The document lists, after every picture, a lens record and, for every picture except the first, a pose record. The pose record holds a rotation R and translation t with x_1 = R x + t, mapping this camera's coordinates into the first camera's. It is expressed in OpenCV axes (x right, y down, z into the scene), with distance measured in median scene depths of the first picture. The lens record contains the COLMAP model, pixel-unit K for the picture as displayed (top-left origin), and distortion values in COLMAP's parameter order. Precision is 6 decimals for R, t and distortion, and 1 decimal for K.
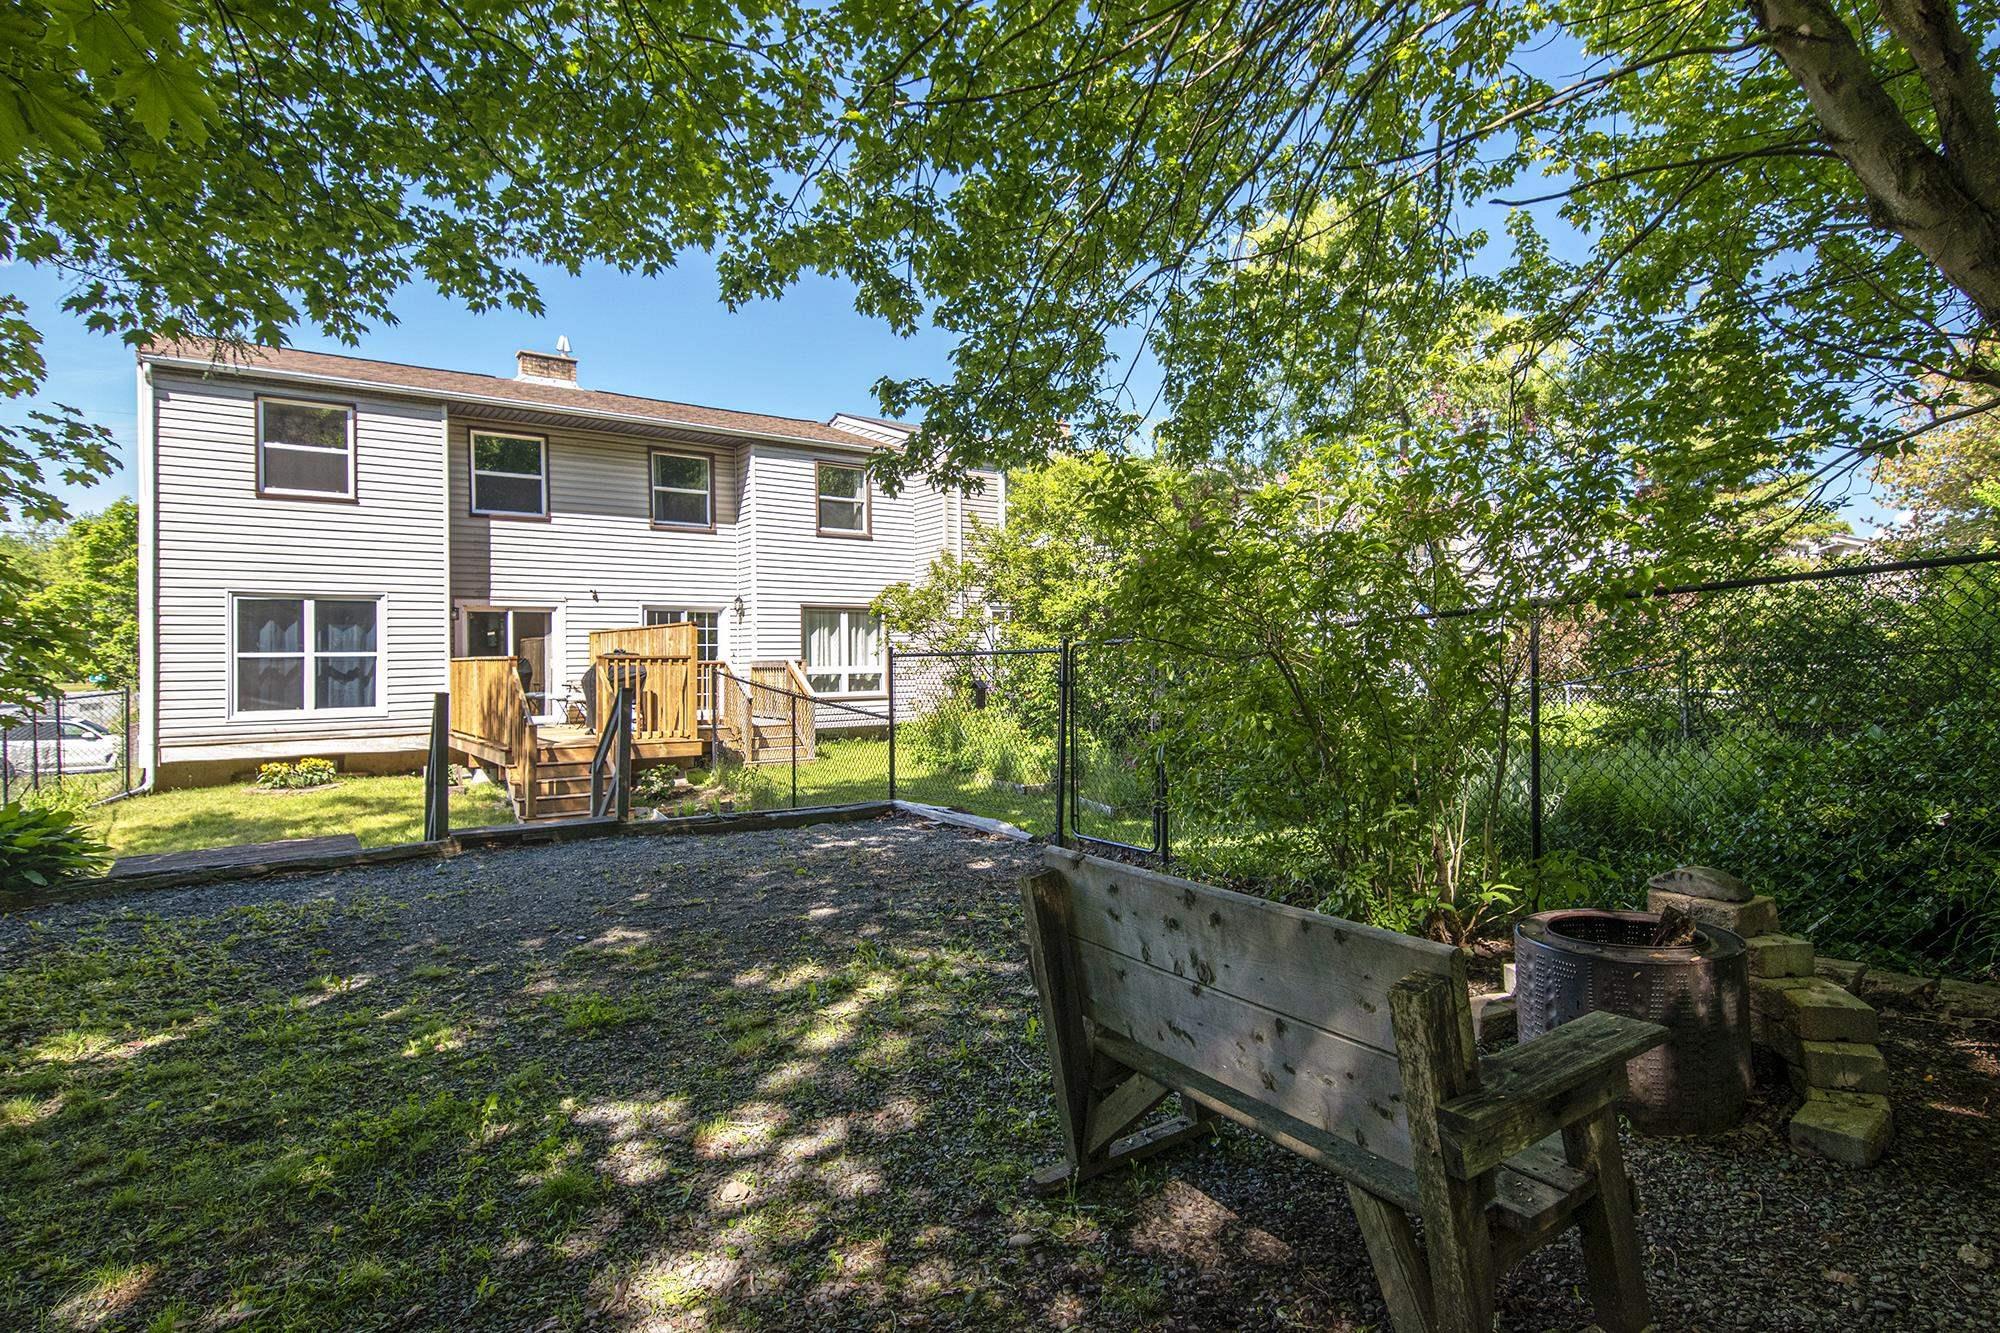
lens RADIAL K [[981.9, 0, 997.7], [0, 981.9, 646.8], [0, 0, 1]] dist [-0.004202, -0.001587]
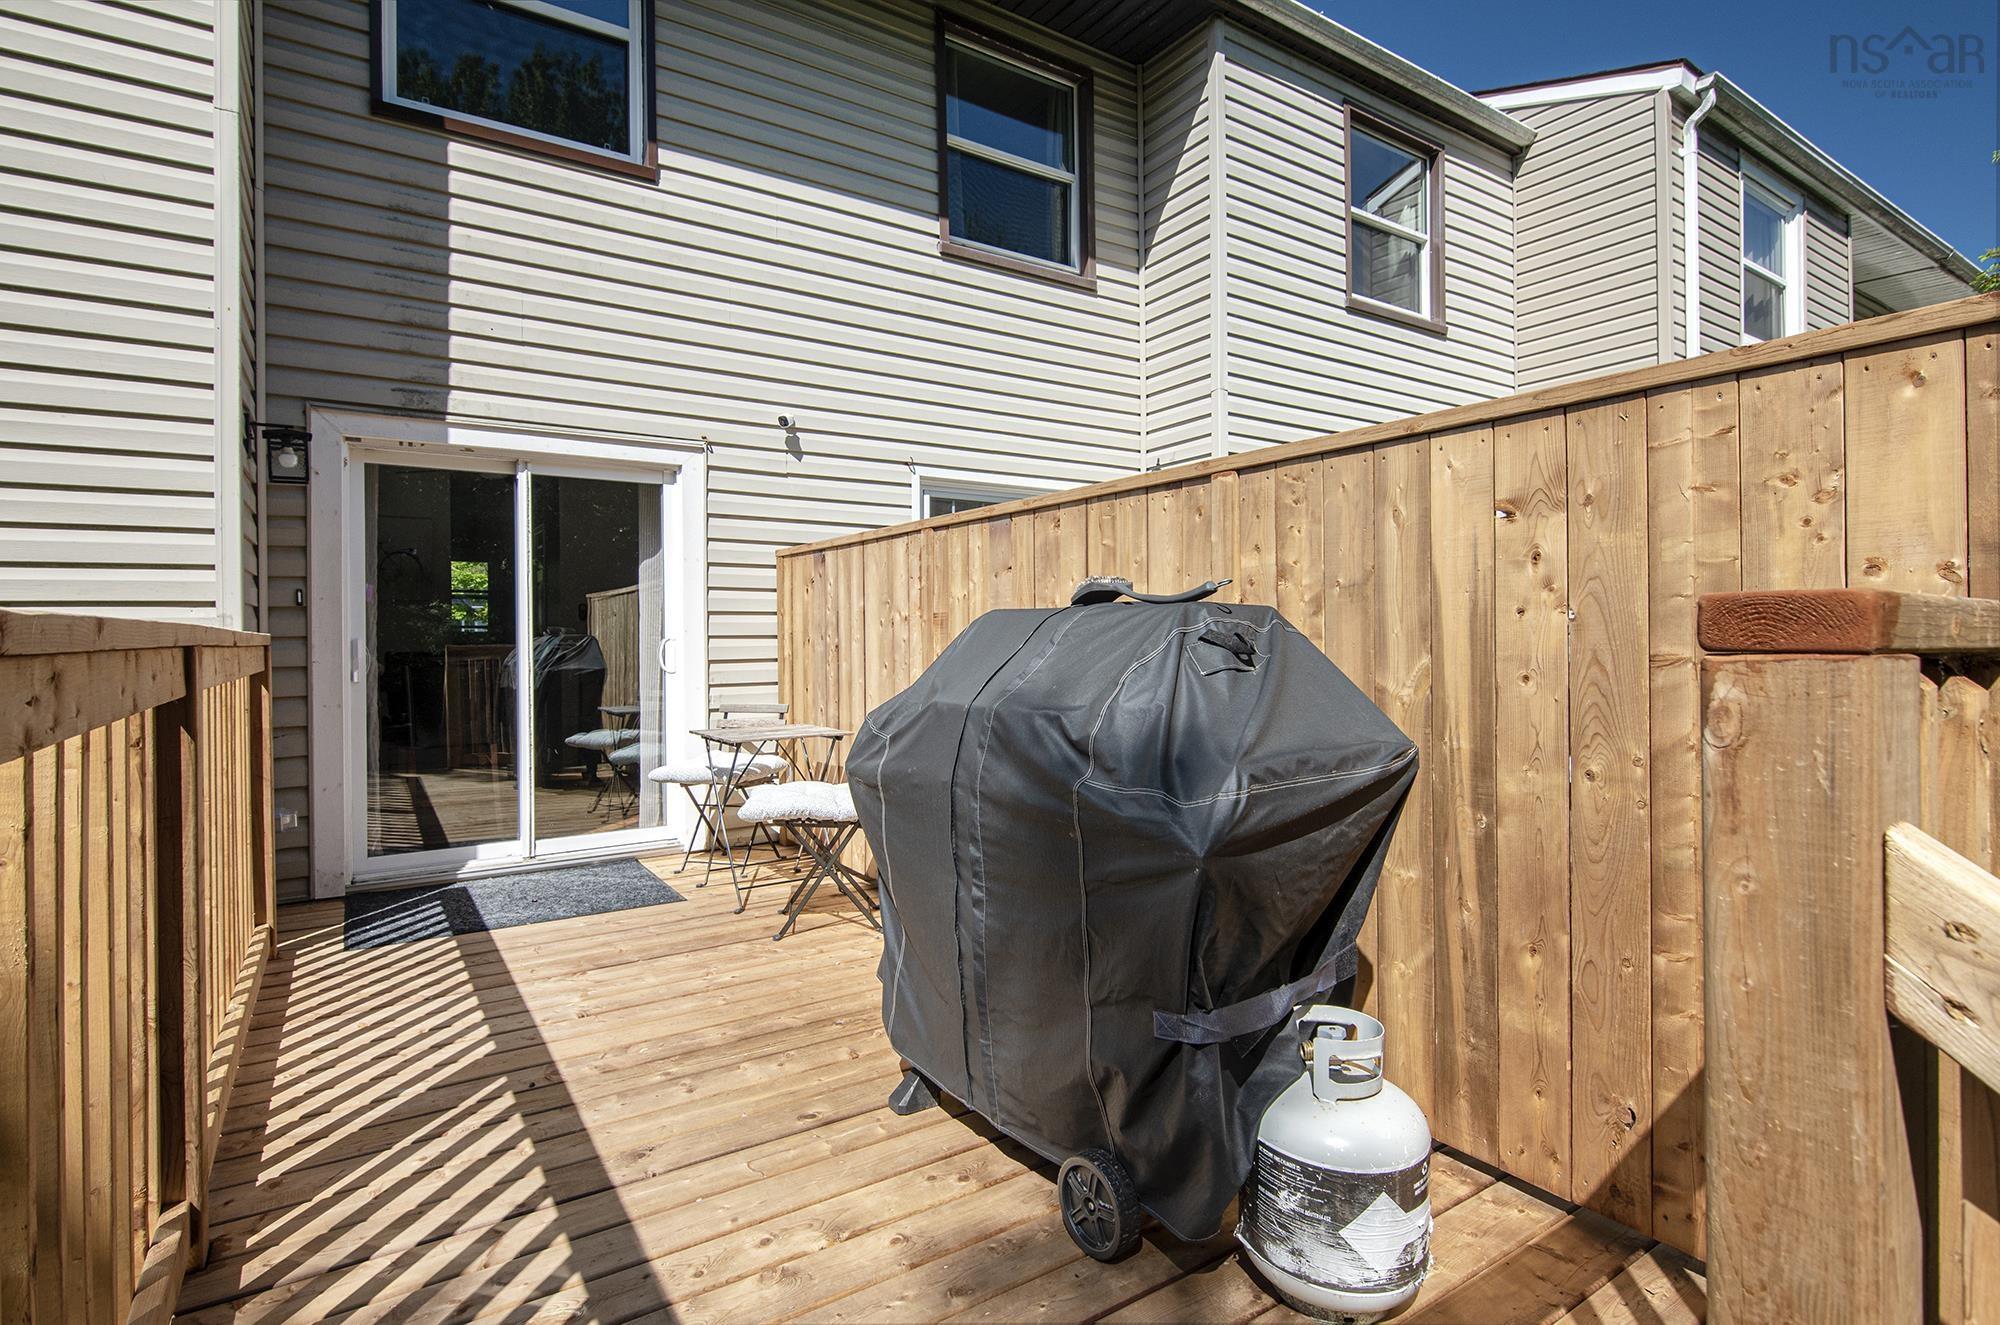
lens RADIAL K [[981.9, 0, 996.1], [0, 981.9, 627.3], [0, 0, 1]] dist [-0.004202, -0.001587]
pose [[0.997201, 0.003826, -0.074669, -0.367223], [-0.003595, 0.999988, 0.003232, 0.008405], [0.074681, -0.002955, 0.997203, 0.788568]]
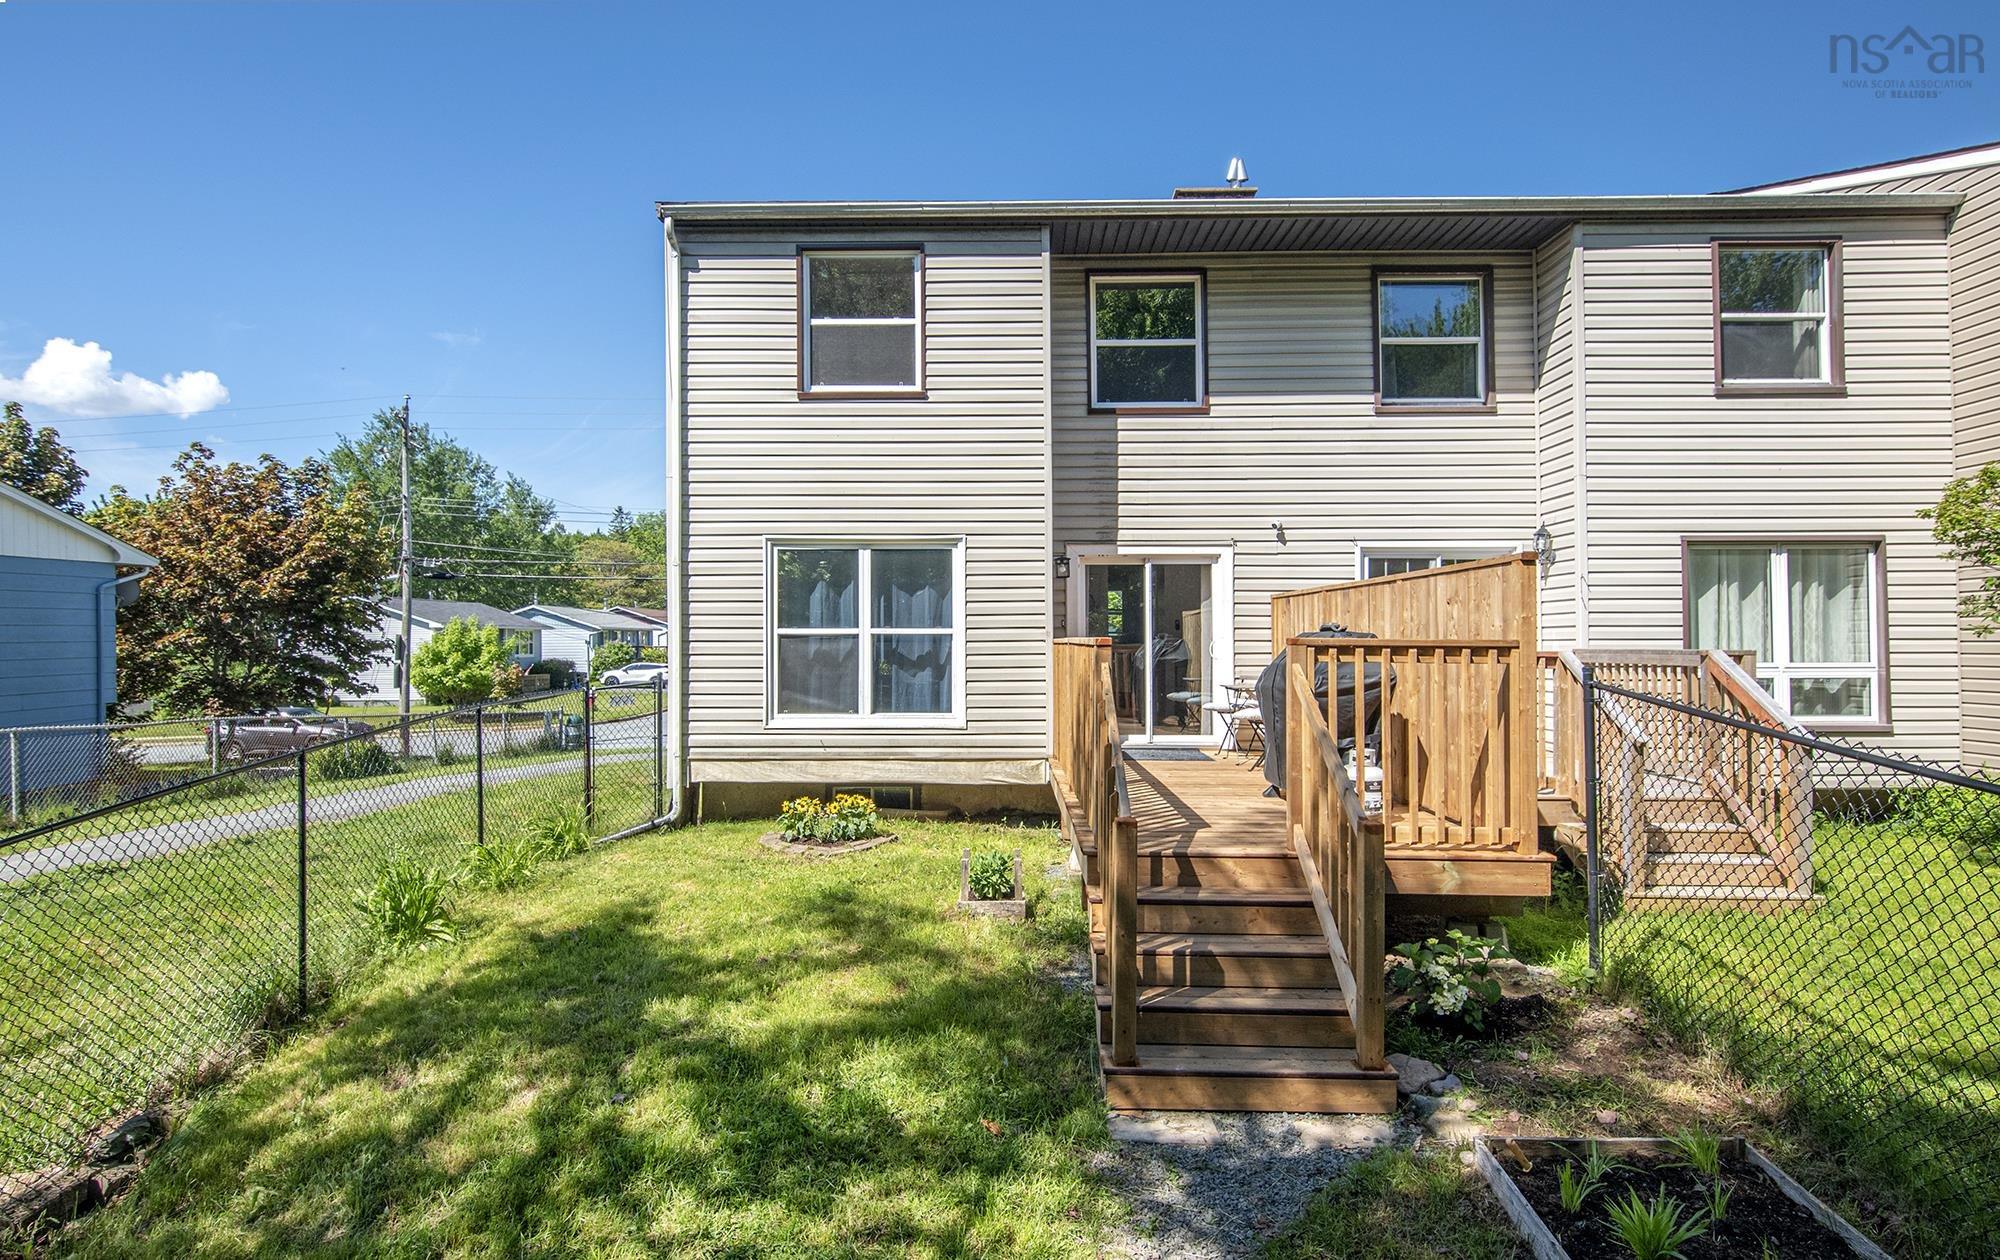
lens RADIAL K [[966.7, 0, 988.4], [0, 966.7, 628.8], [0, 0, 1]] dist [-0.006257, -0.002875]
pose [[0.778645, 0.003554, -0.627455, -0.210953], [-0.002034, 0.999993, 0.003139, 0.003595], [0.627462, -0.001168, 0.778647, 0.505552]]
